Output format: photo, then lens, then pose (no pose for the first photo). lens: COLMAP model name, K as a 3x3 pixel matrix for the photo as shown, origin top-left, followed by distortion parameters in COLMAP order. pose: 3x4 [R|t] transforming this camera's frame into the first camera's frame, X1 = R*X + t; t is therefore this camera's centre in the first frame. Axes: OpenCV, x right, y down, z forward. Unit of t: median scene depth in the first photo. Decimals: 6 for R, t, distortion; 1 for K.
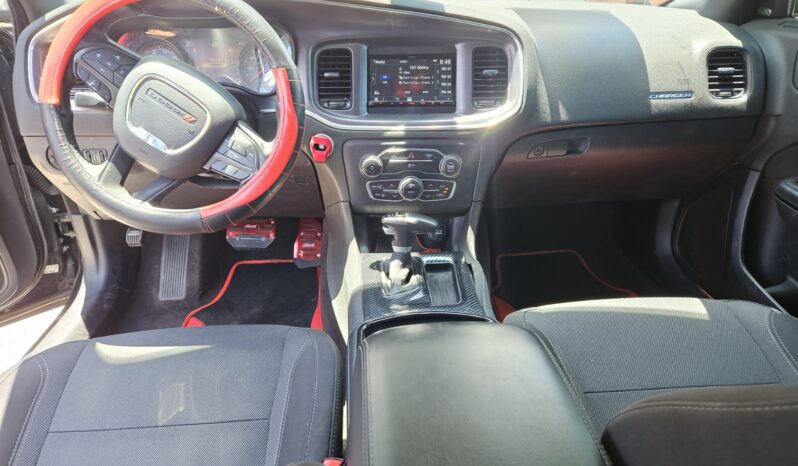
lens RADIAL K [[547.5, 0, 399.0], [0, 547.5, 233.0], [0, 0, 1]] dist [0.024769, -0.006425]
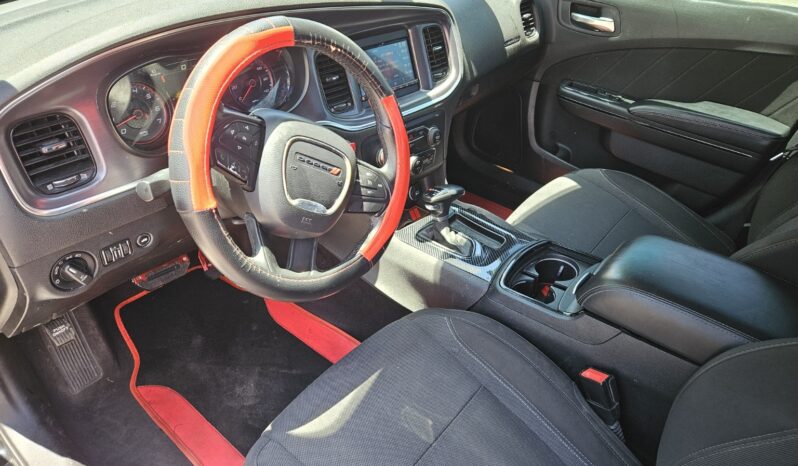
lens RADIAL K [[547.5, 0, 399.0], [0, 547.5, 233.0], [0, 0, 1]] dist [0.024769, -0.006425]
pose [[0.678494, -0.384813, 0.625751, -0.759736], [0.251602, 0.922031, 0.294205, -0.291130], [-0.690175, -0.042176, 0.722412, 0.192471]]
